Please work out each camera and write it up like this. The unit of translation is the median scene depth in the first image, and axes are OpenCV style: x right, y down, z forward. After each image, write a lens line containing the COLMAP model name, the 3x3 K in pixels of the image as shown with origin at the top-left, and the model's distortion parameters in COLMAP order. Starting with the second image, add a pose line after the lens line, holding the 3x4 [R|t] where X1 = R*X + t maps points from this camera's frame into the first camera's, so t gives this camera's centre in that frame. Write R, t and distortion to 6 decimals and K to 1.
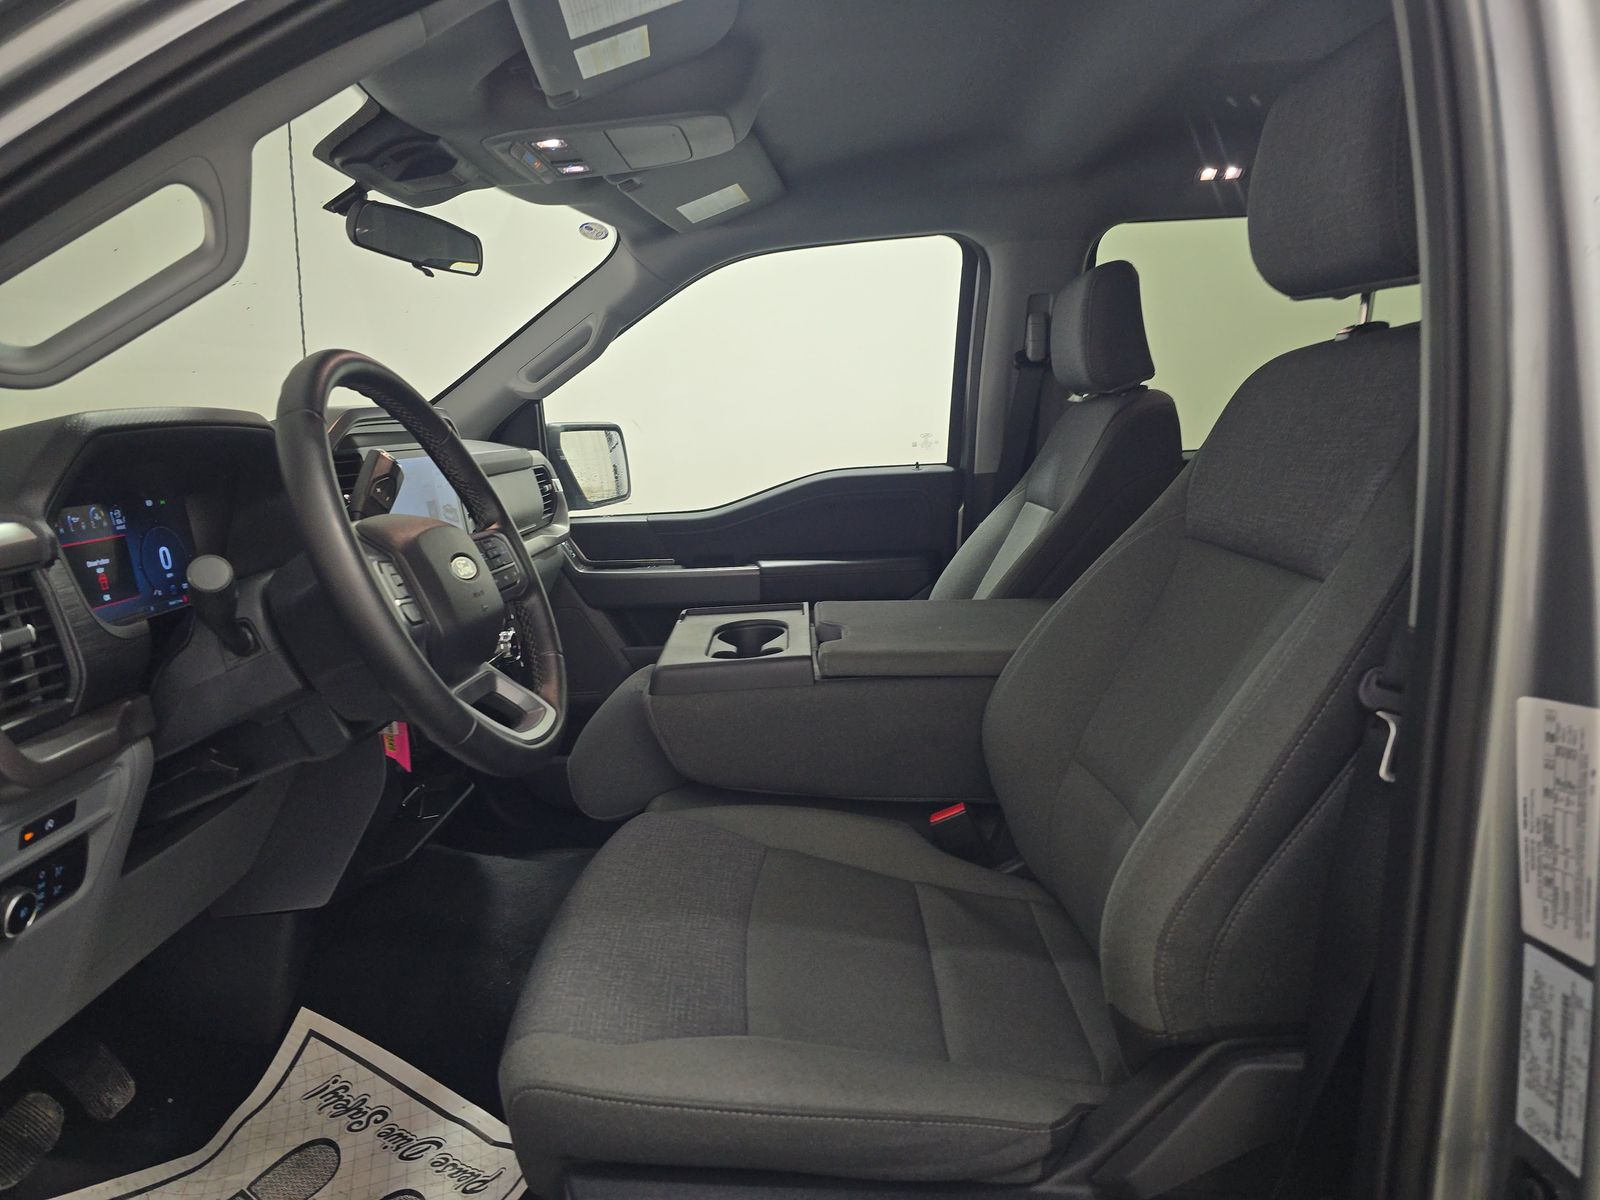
lens RADIAL K [[1053.2, 0, 800.0], [0, 1053.2, 600.0], [0, 0, 1]] dist [-0.002027, -0.000174]
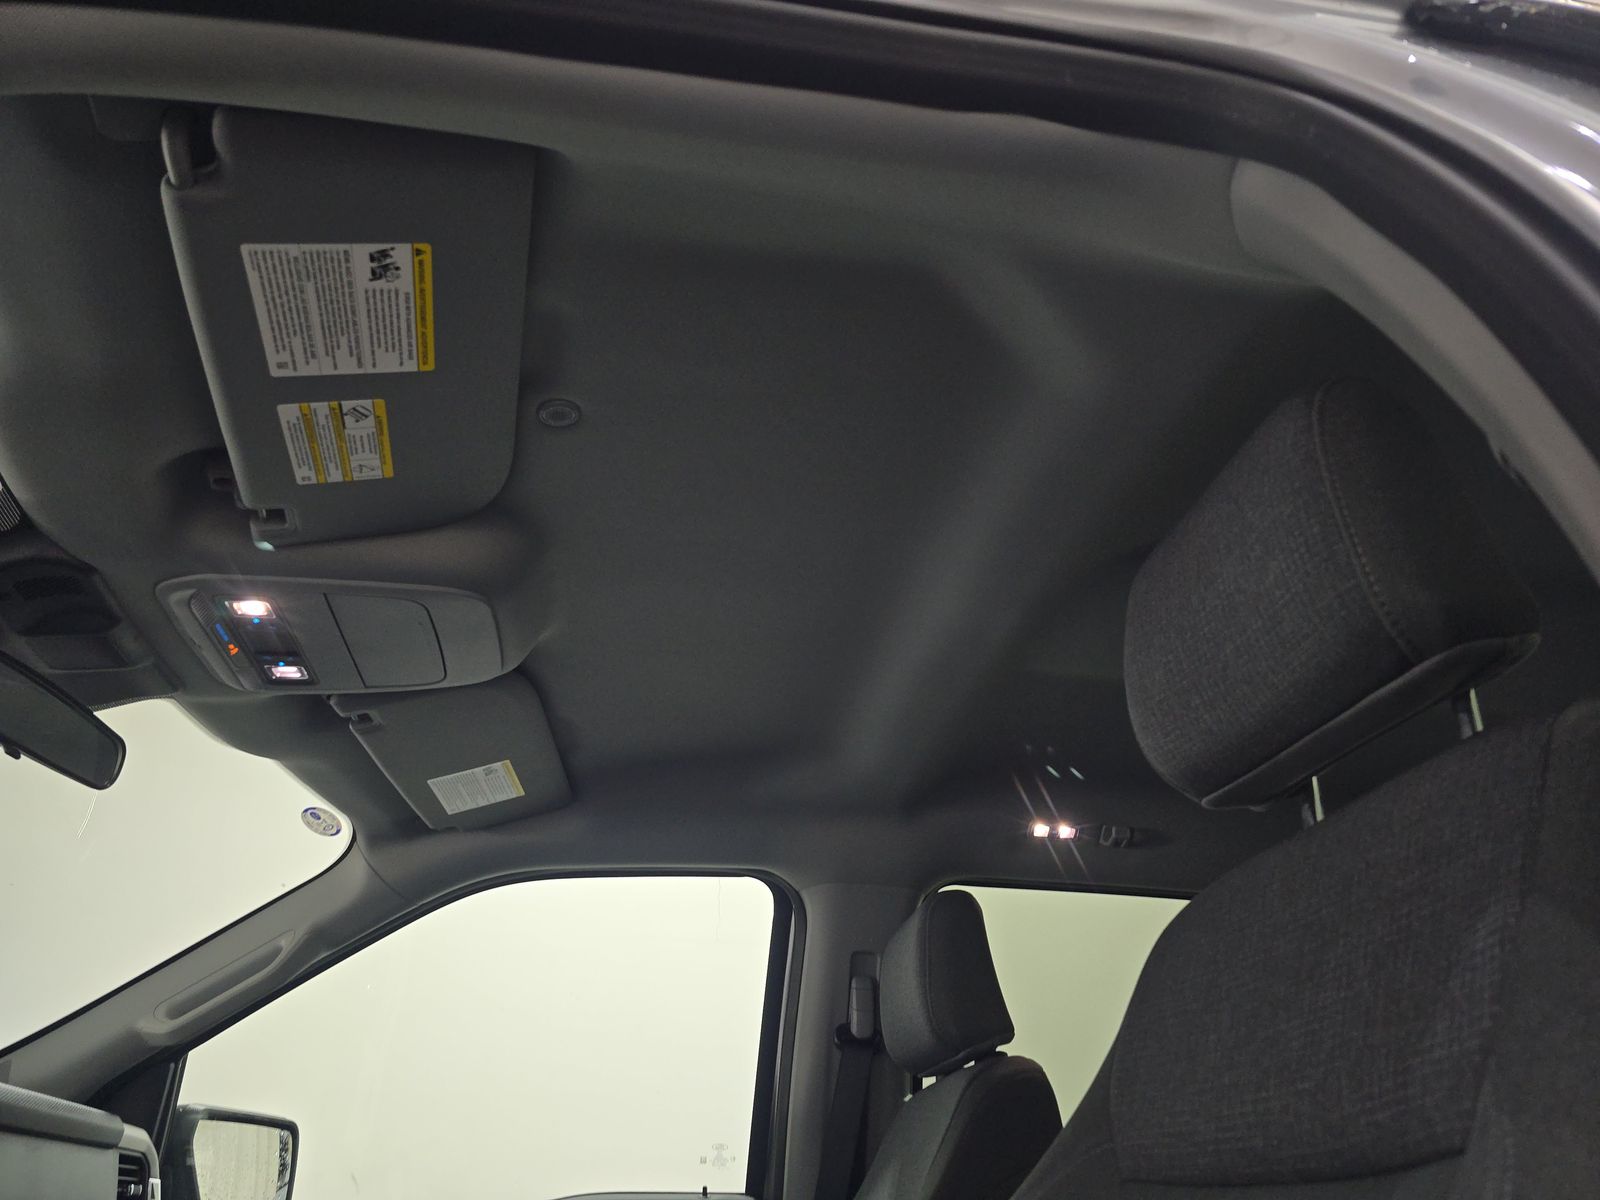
lens RADIAL K [[1065.0, 0, 808.2], [0, 1065.0, 590.3], [0, 0, 1]] dist [0.057469, -0.050860]
pose [[0.983835, 0.123480, 0.129695, 0.040981], [-0.009148, 0.757954, -0.652244, 0.048725], [-0.178842, 0.640514, 0.746831, 0.204581]]
